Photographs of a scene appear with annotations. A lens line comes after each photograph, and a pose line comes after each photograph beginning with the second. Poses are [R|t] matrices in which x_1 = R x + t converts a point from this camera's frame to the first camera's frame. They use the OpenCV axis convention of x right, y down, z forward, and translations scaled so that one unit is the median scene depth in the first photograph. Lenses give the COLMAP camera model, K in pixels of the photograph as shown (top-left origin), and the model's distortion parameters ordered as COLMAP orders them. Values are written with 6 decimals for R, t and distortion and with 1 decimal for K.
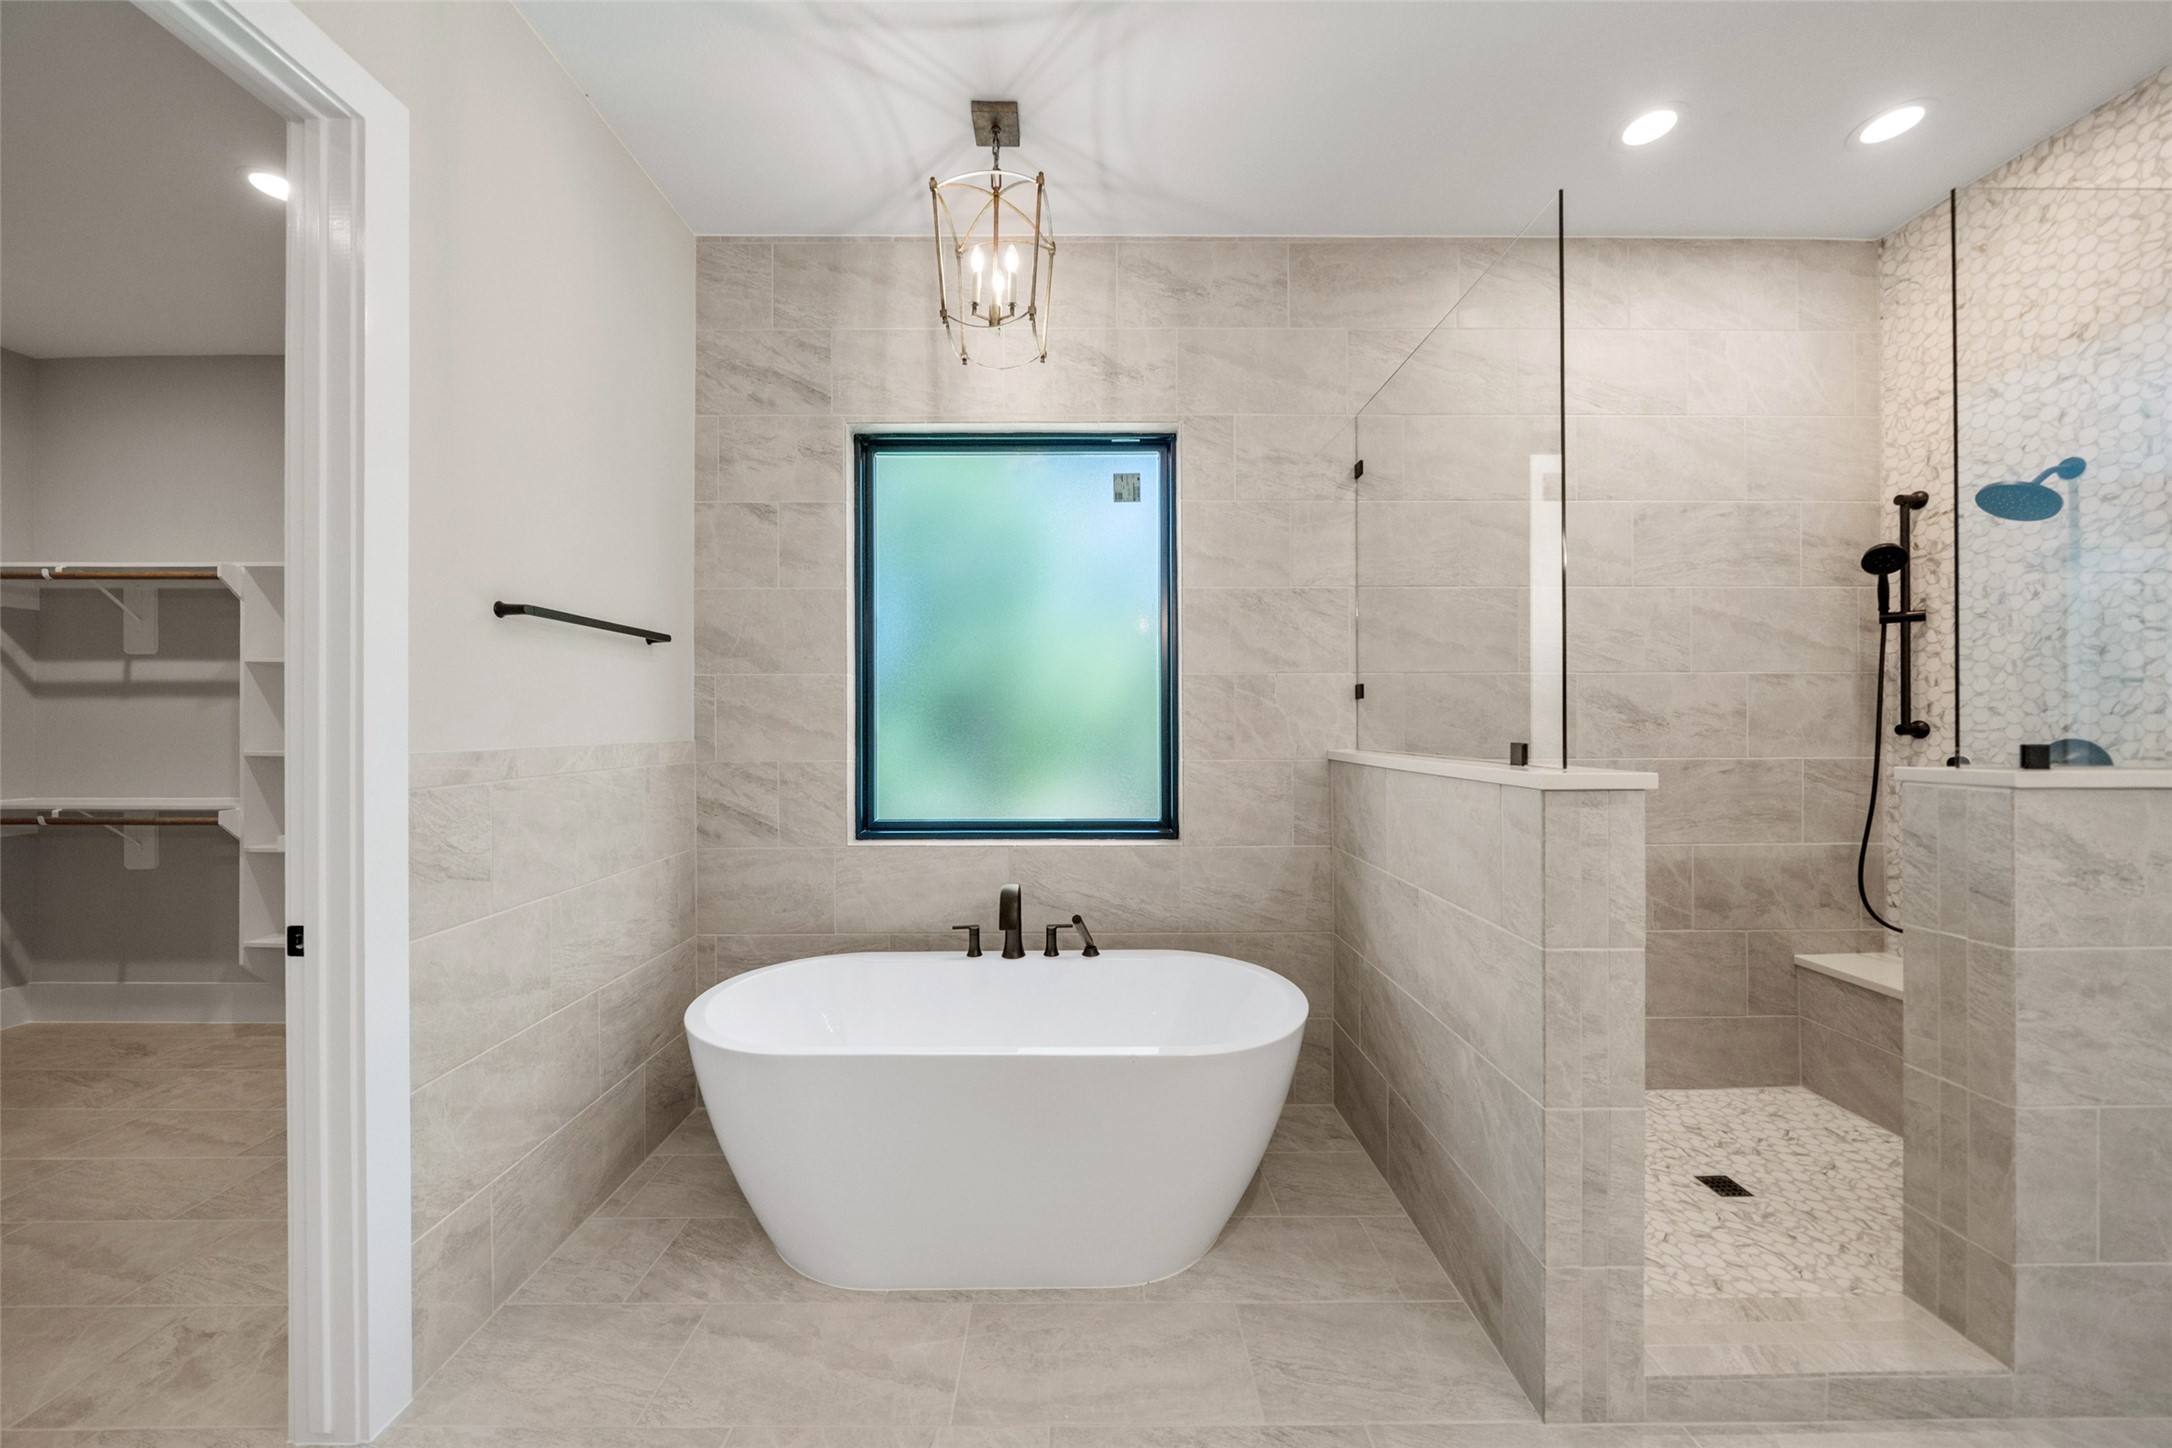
lens RADIAL K [[753.1, 0, 1080.4], [0, 753.1, 724.5], [0, 0, 1]] dist [-0.009142, 0.000966]
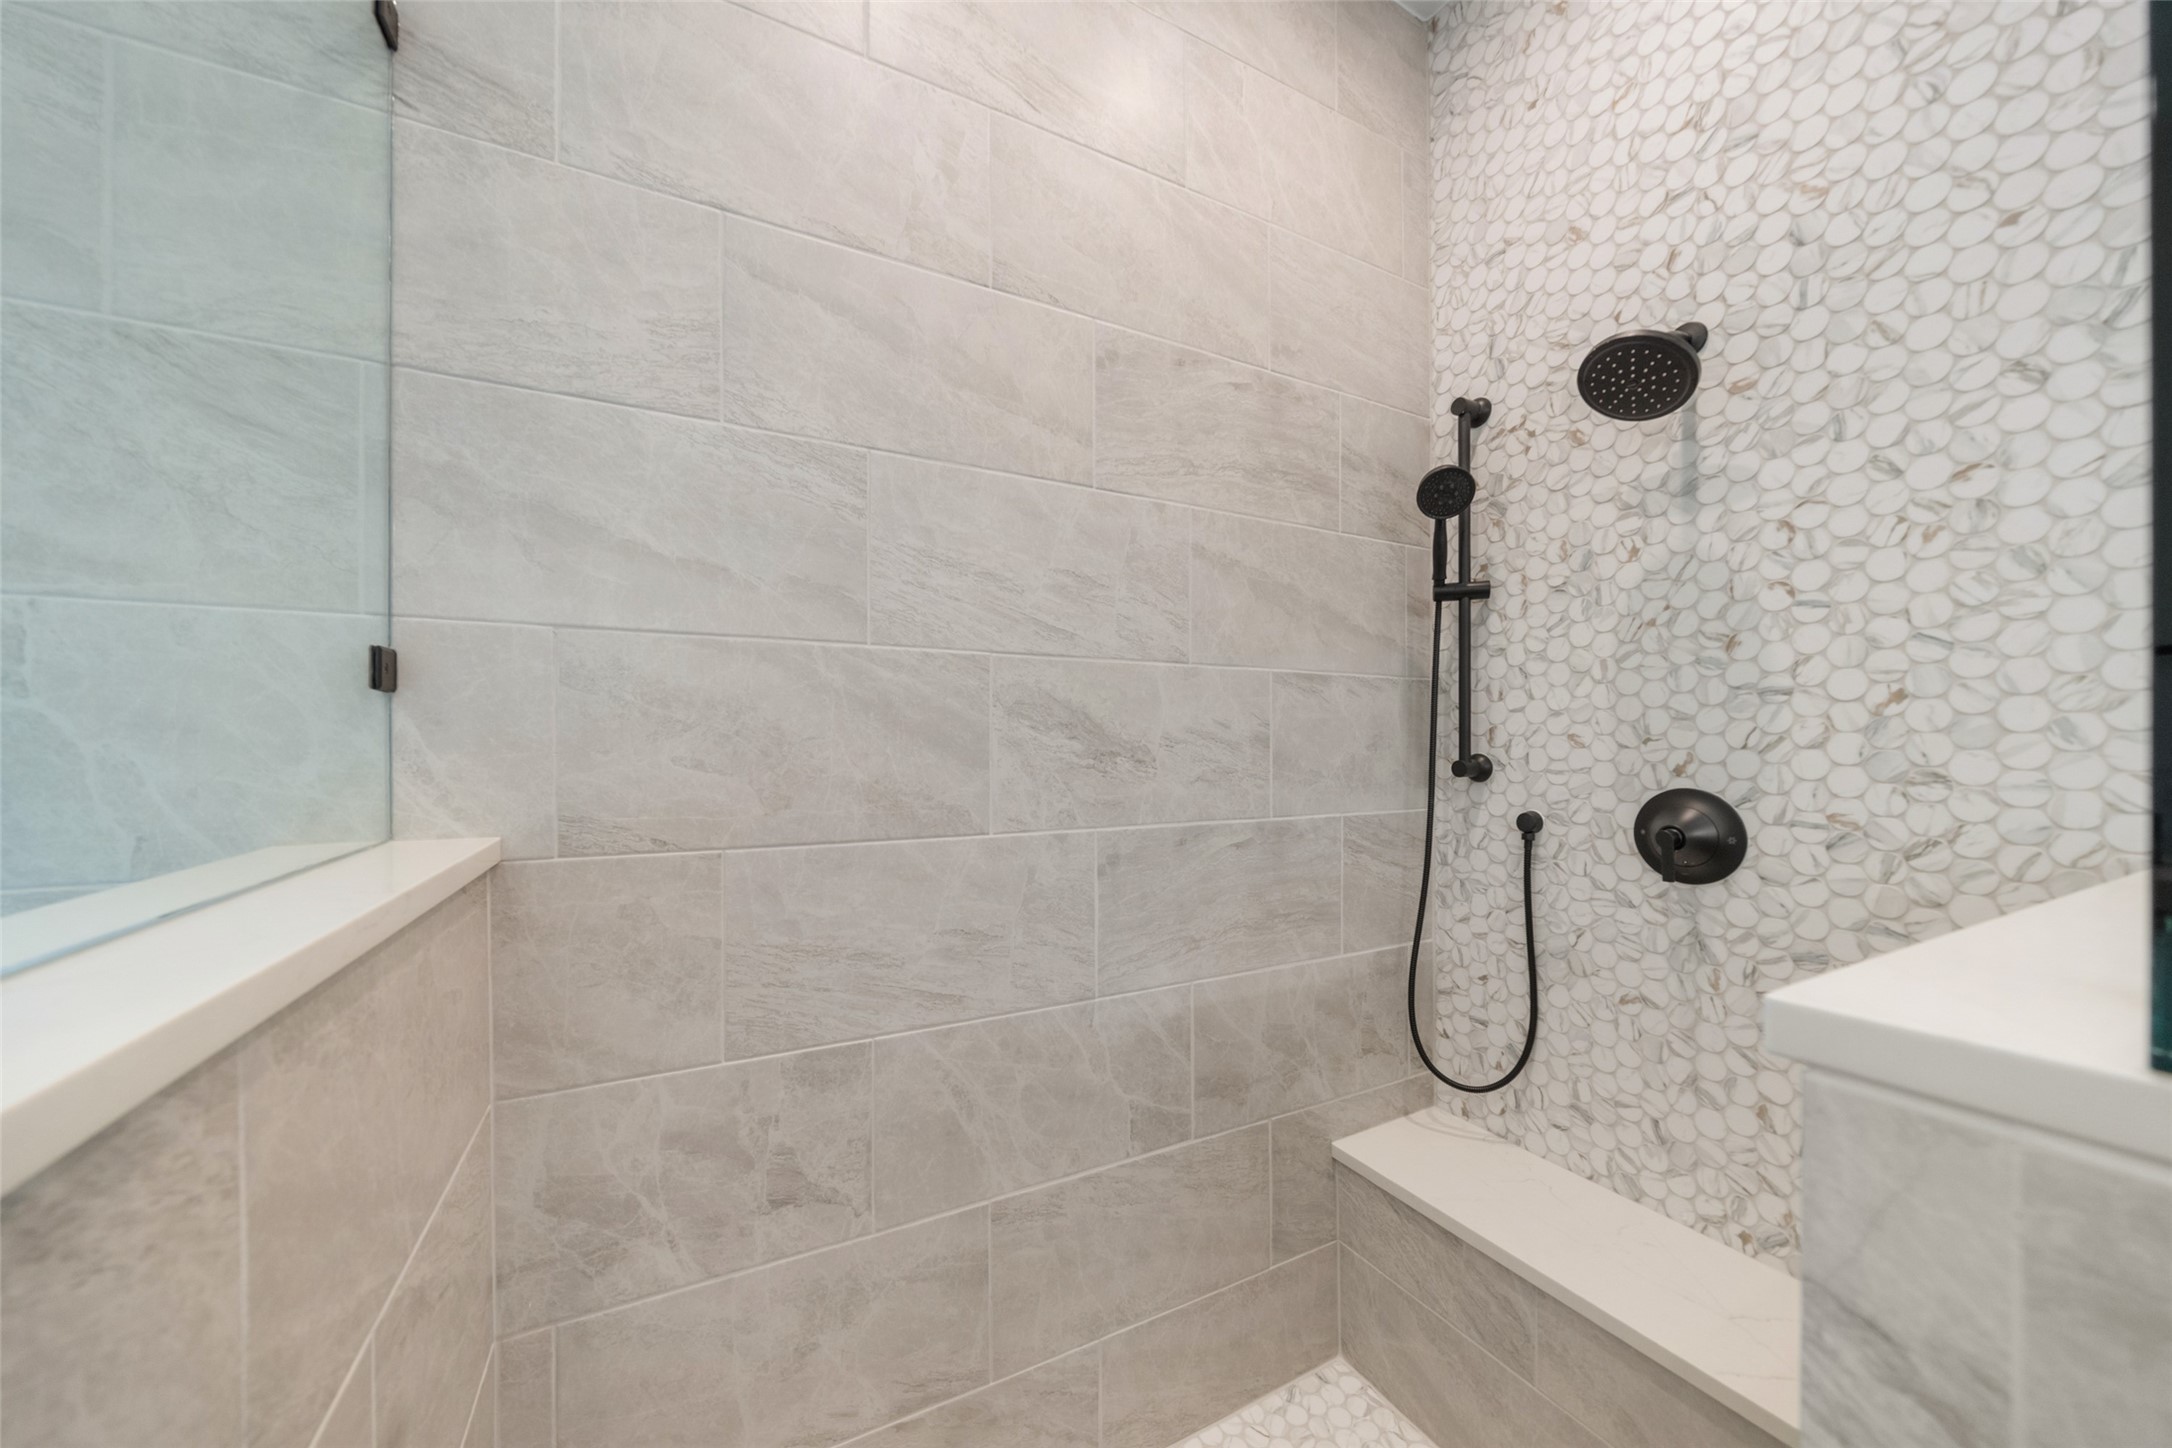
lens RADIAL K [[753.1, 0, 1089.0], [0, 753.1, 730.6], [0, 0, 1]] dist [-0.009142, 0.000966]
pose [[0.883984, 0.013699, 0.467316, 0.512730], [-0.005308, 0.999800, -0.019267, -0.011112], [-0.467486, 0.014551, 0.883881, 0.571279]]
